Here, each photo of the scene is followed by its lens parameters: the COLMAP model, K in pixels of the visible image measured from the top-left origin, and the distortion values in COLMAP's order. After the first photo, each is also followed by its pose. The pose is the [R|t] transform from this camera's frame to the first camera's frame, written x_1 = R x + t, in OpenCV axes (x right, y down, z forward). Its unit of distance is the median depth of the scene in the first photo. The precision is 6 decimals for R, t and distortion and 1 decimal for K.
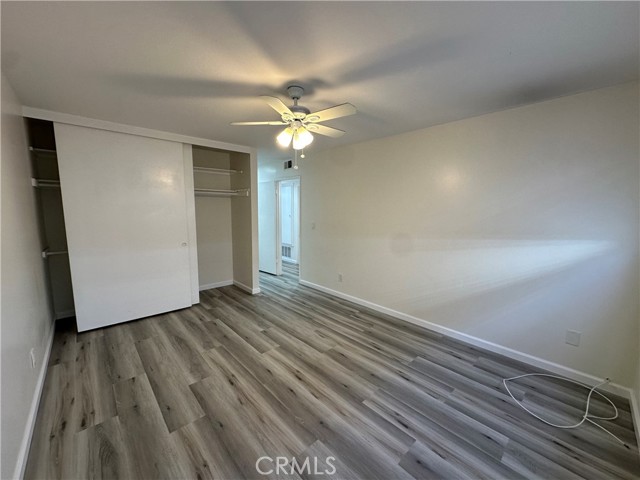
lens RADIAL K [[256.3, 0, 321.5], [0, 256.3, 243.2], [0, 0, 1]] dist [-0.014958, 0.000577]
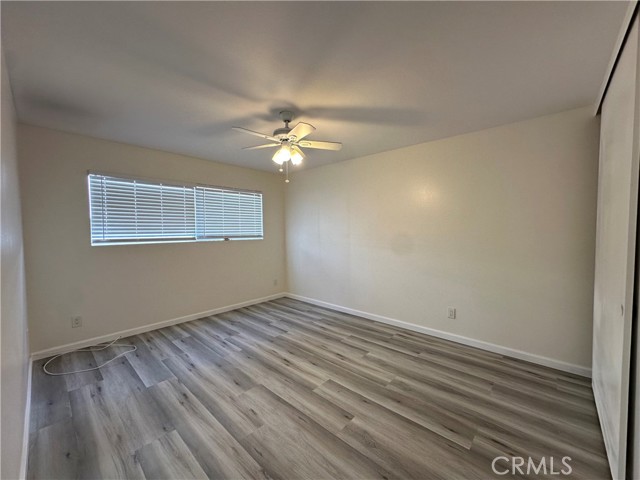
lens RADIAL K [[256.3, 0, 321.3], [0, 256.3, 240.3], [0, 0, 1]] dist [-0.014958, 0.000577]
pose [[-0.996824, -0.004956, -0.079480, -0.136738], [-0.018432, 0.985317, 0.169738, -0.201953], [0.077472, 0.170664, -0.982279, 1.858216]]
